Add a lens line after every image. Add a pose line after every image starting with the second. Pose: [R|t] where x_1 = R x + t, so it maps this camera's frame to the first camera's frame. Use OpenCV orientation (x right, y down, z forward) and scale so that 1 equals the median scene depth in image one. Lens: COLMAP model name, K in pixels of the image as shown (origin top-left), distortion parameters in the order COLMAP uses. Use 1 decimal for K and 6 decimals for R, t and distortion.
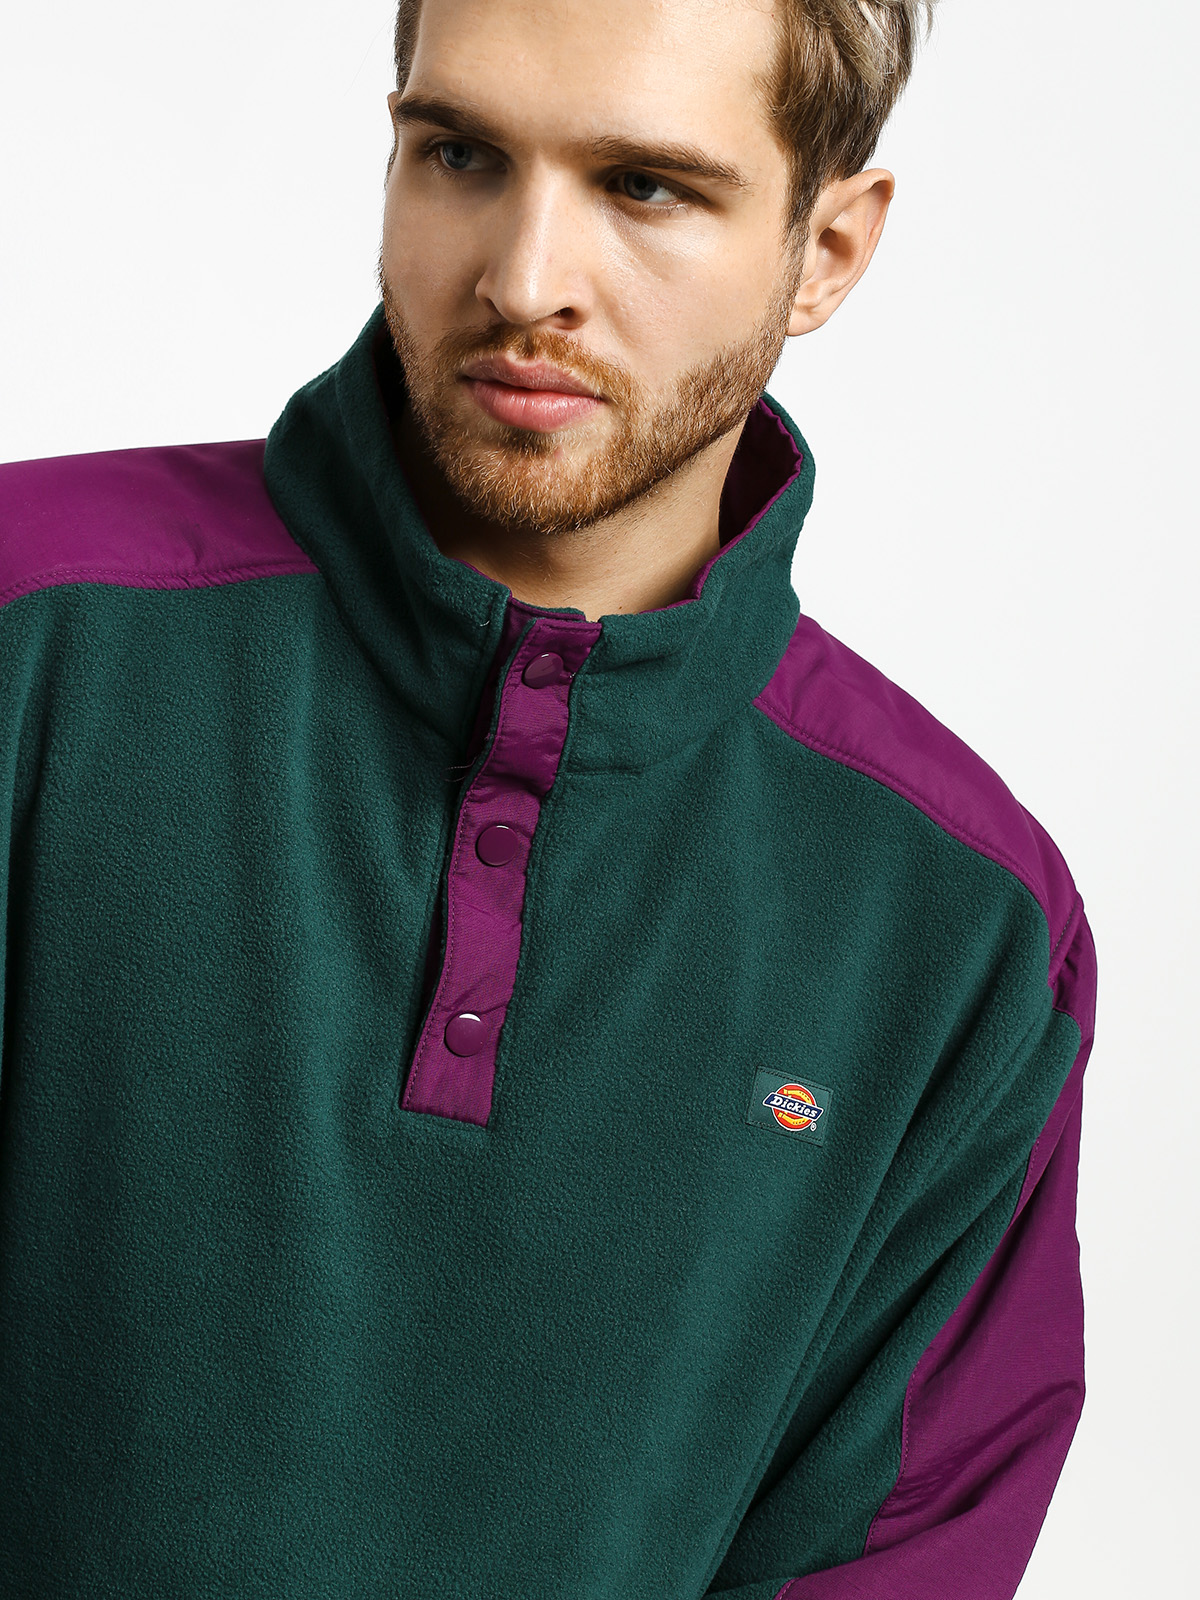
lens RADIAL K [[2274.8, 0, 600.0], [0, 2274.8, 800.0], [0, 0, 1]] dist [-0.716463, 2.034311]
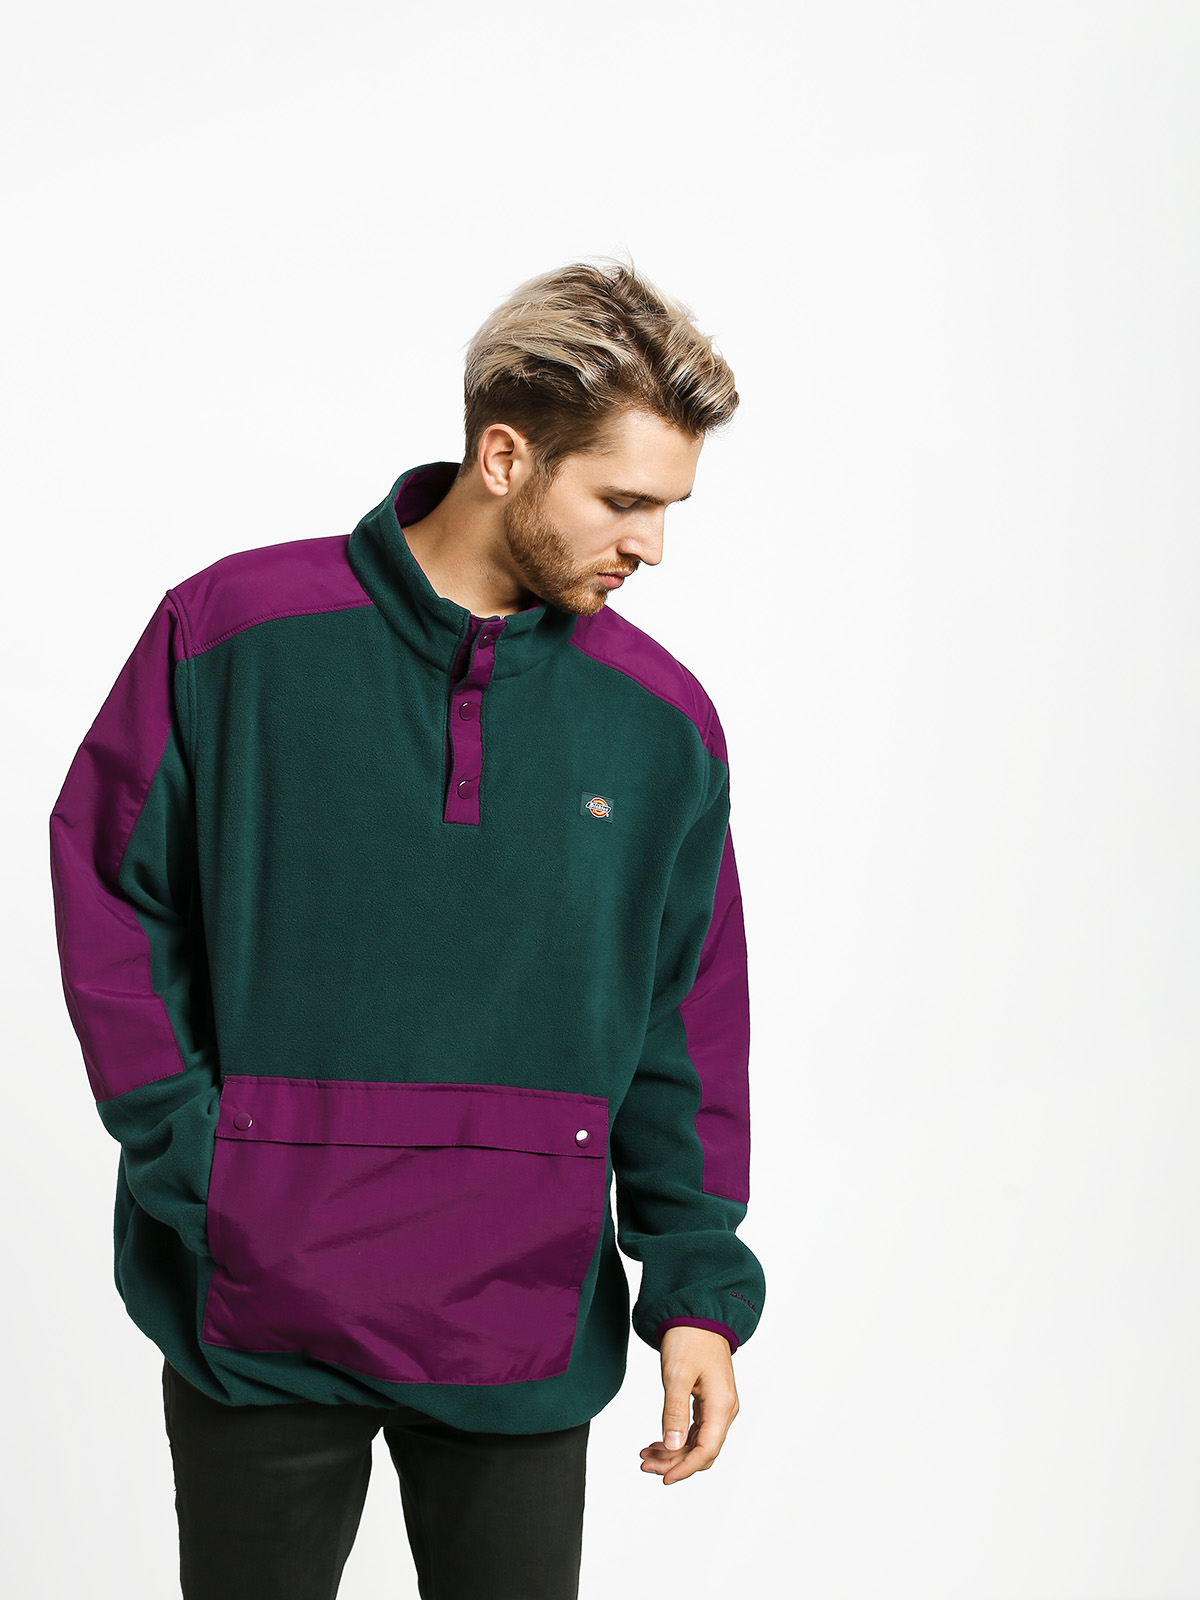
lens RADIAL K [[2274.8, 0, 600.0], [0, 2274.8, 800.0], [0, 0, 1]] dist [-0.716463, 2.034311]
pose [[0.982872, -0.098133, 0.155992, -0.301822], [0.080194, 0.989839, 0.117419, -0.164517], [-0.165929, -0.102898, 0.980755, -1.460768]]
